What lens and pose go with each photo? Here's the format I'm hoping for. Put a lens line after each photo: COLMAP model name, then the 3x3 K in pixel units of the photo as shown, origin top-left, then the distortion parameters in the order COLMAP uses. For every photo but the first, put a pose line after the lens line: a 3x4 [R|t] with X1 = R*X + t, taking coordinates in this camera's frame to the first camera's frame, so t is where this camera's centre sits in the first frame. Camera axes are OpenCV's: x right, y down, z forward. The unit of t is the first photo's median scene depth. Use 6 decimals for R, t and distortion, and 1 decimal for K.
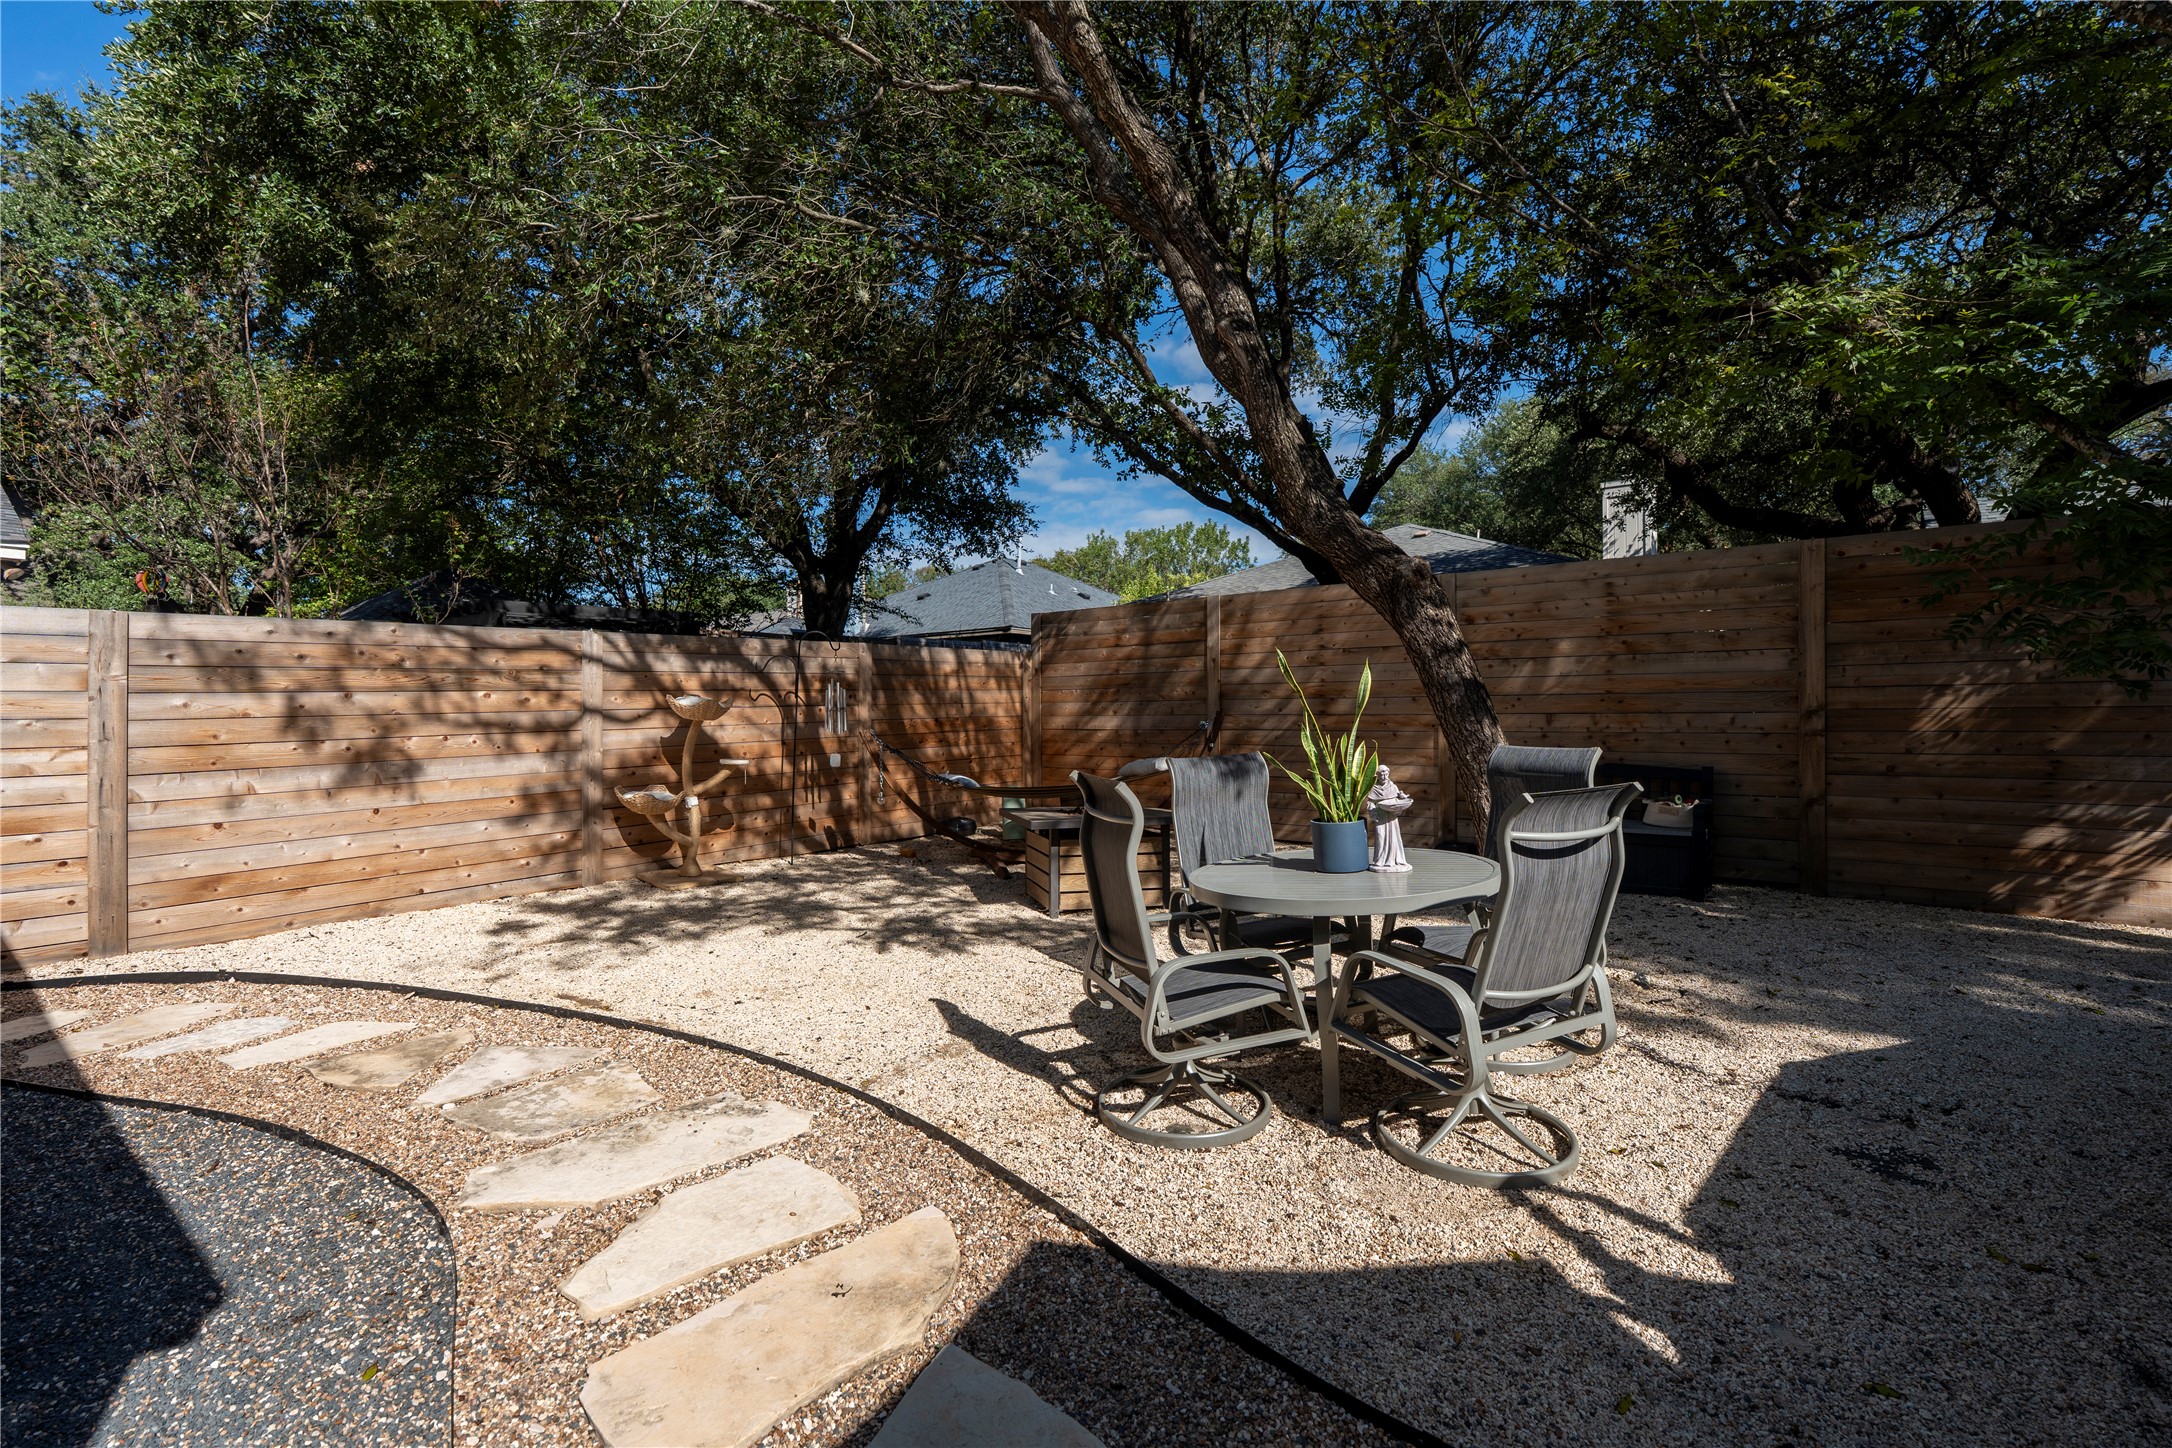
lens RADIAL K [[981.4, 0, 1085.7], [0, 981.4, 708.0], [0, 0, 1]] dist [-0.019186, 0.006183]
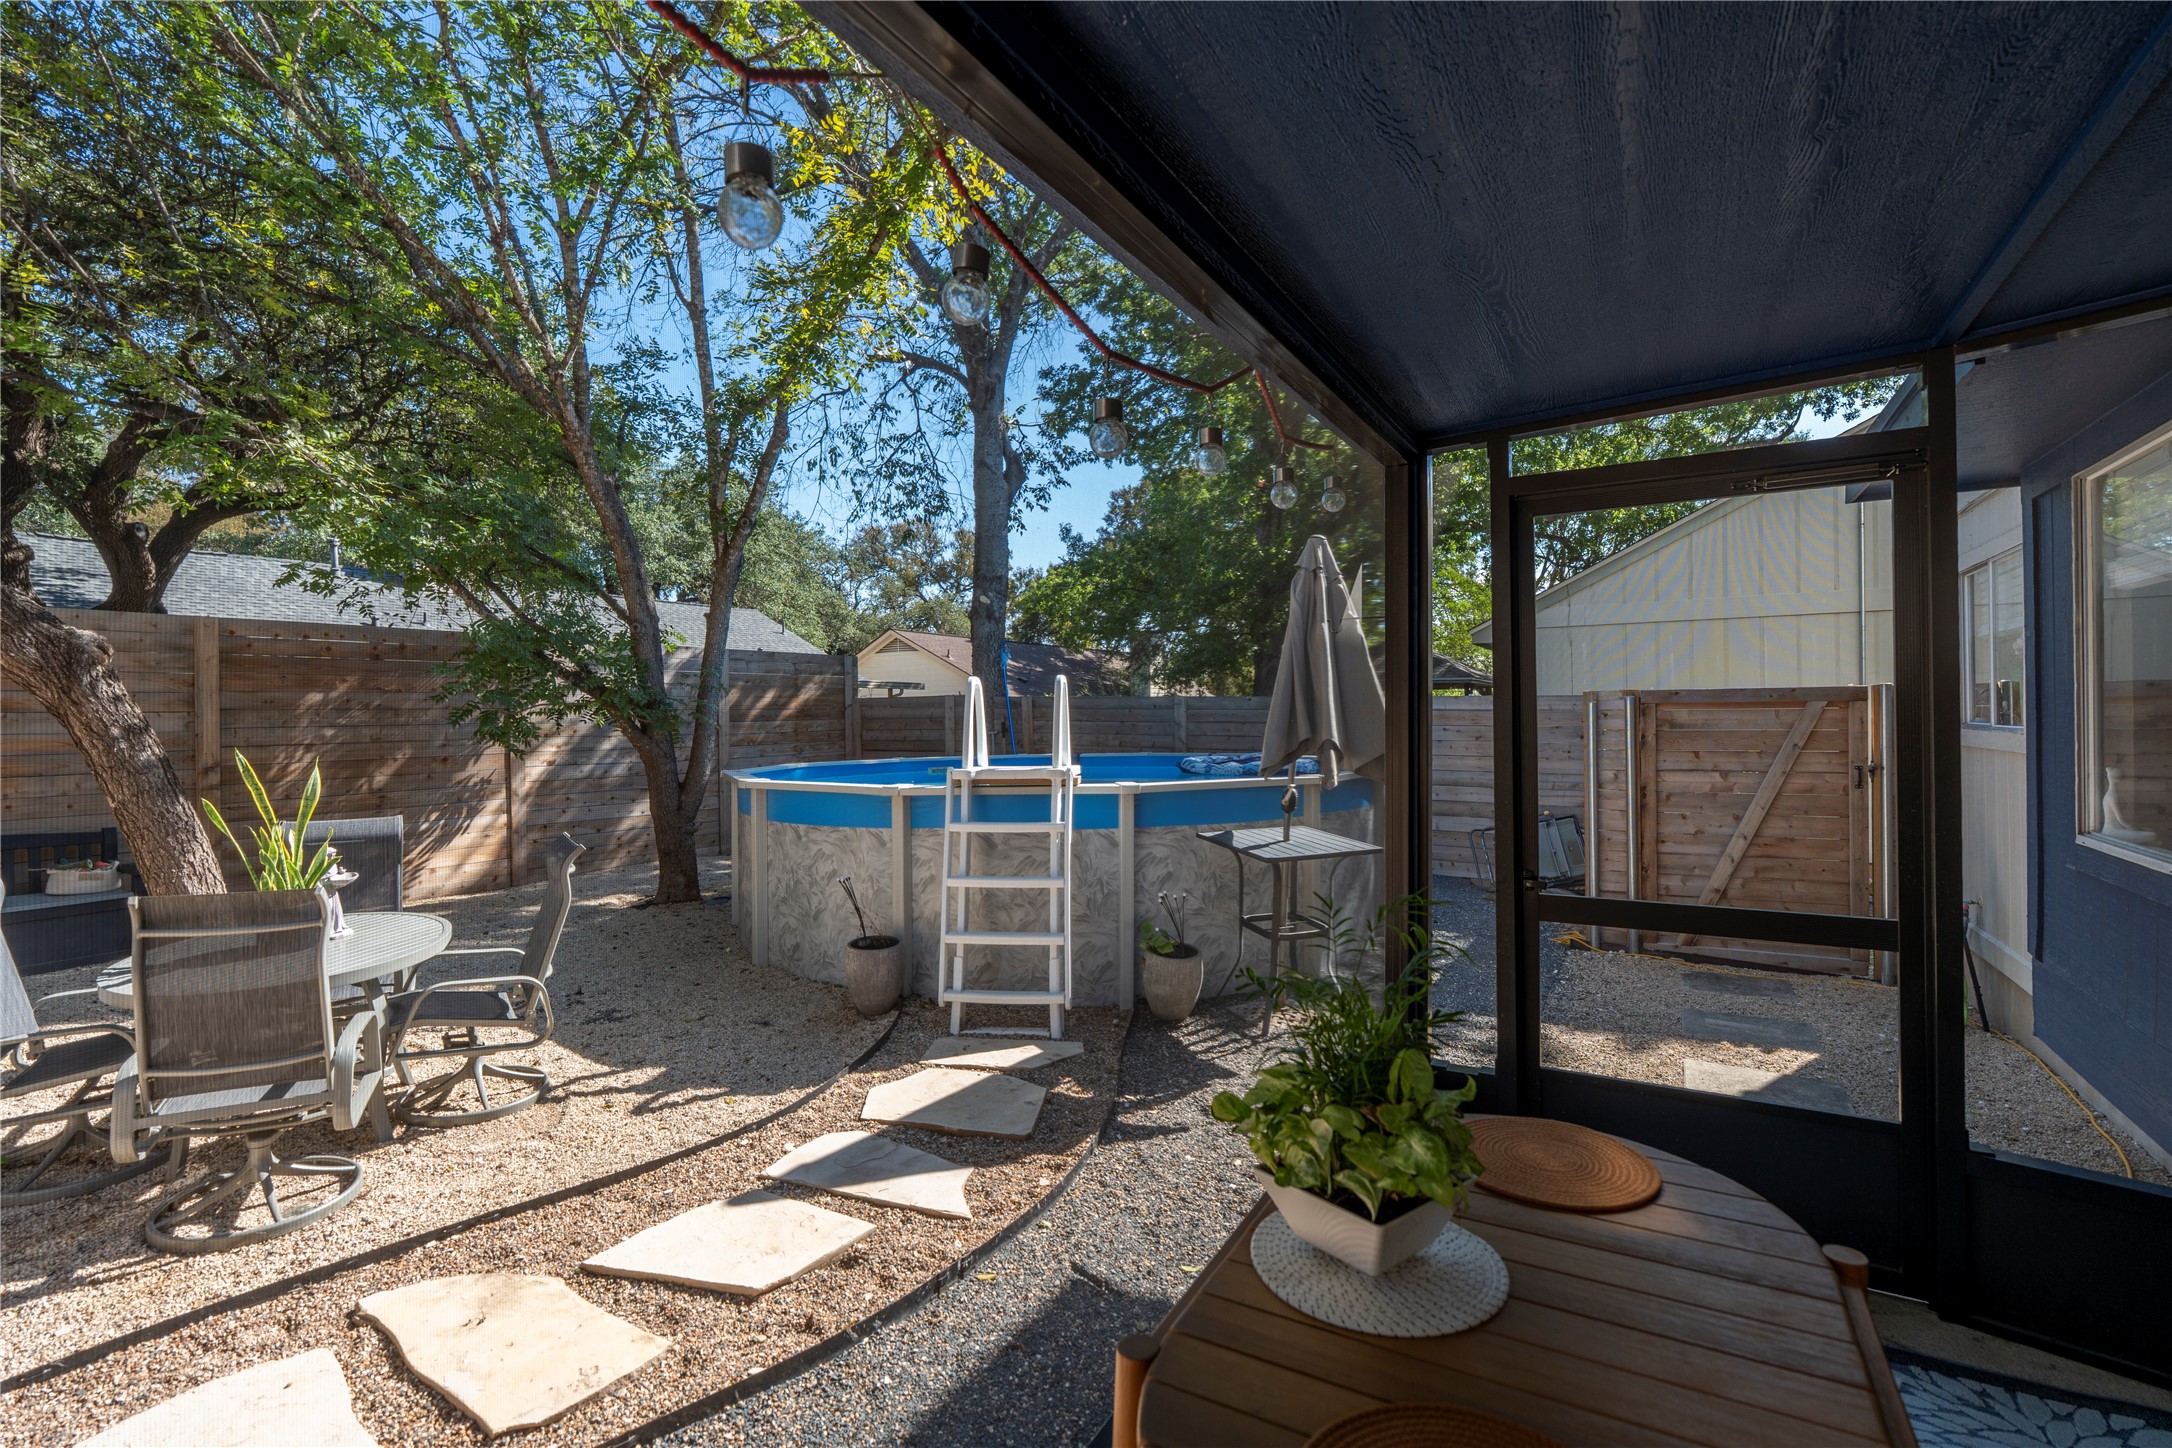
lens RADIAL K [[989.3, 0, 1083.6], [0, 989.3, 725.9], [0, 0, 1]] dist [-0.002162, 0.000413]
pose [[-0.133809, -0.009566, 0.990961, -1.145148], [0.006138, 0.999926, 0.010482, -0.111590], [-0.990988, 0.007485, -0.133741, 0.303754]]
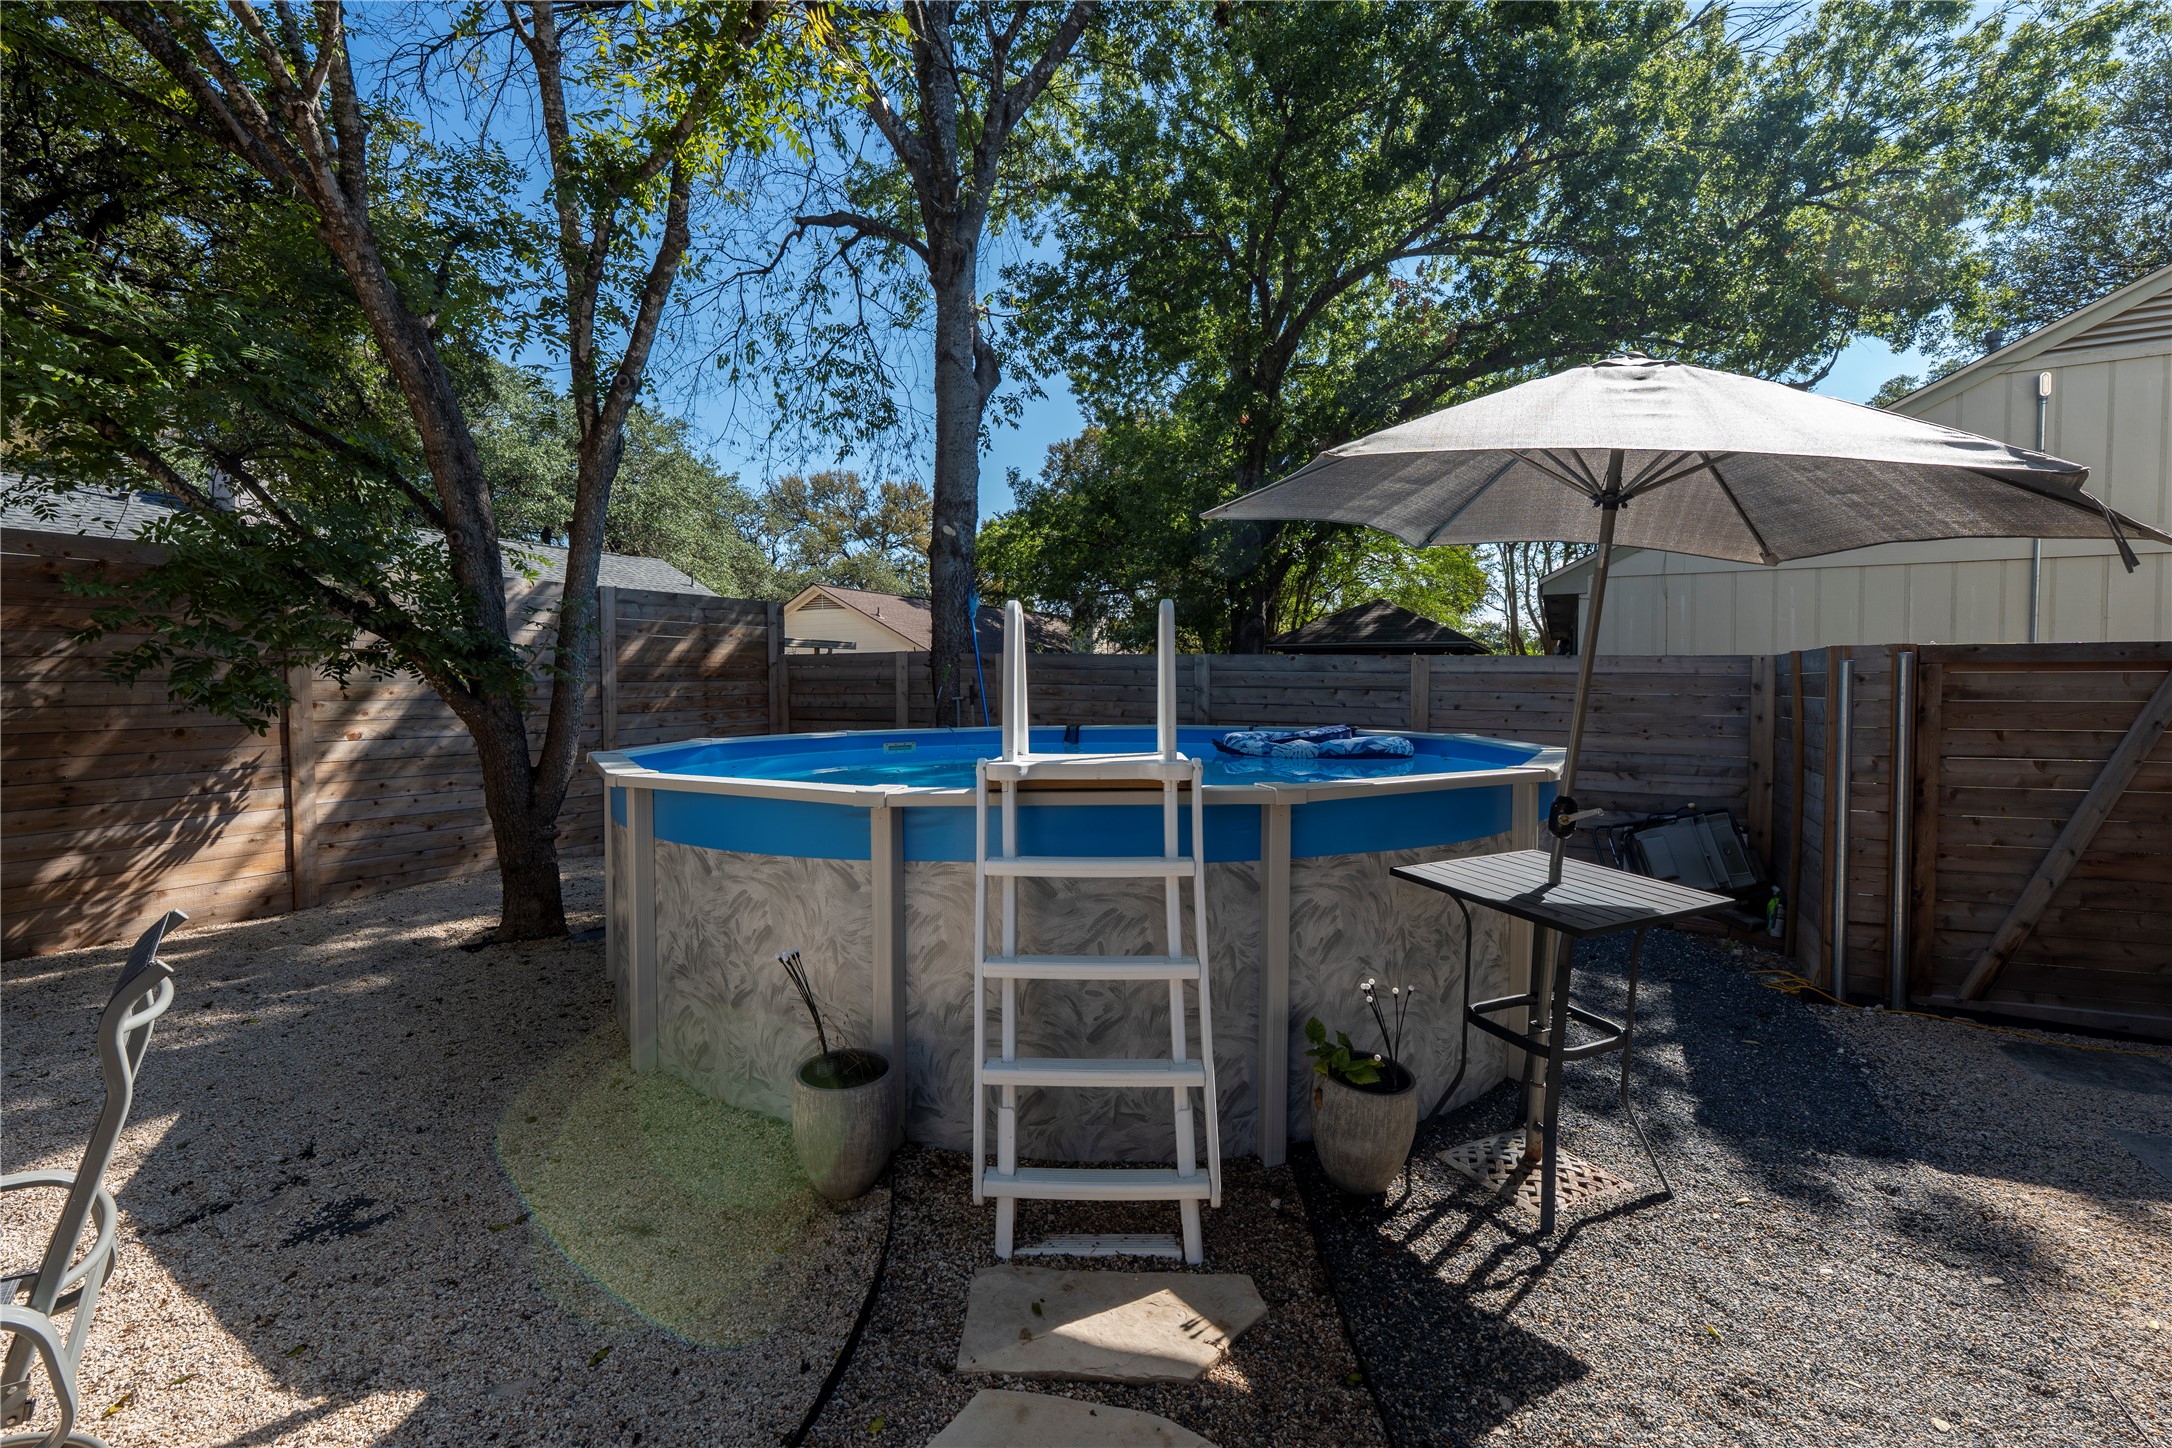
lens RADIAL K [[989.3, 0, 1083.6], [0, 989.3, 725.9], [0, 0, 1]] dist [-0.002162, 0.000413]
pose [[-0.211791, -0.042861, 0.976375, -0.315610], [-0.001393, 0.999050, 0.043554, -0.095374], [-0.977314, 0.007865, -0.211649, 0.418619]]
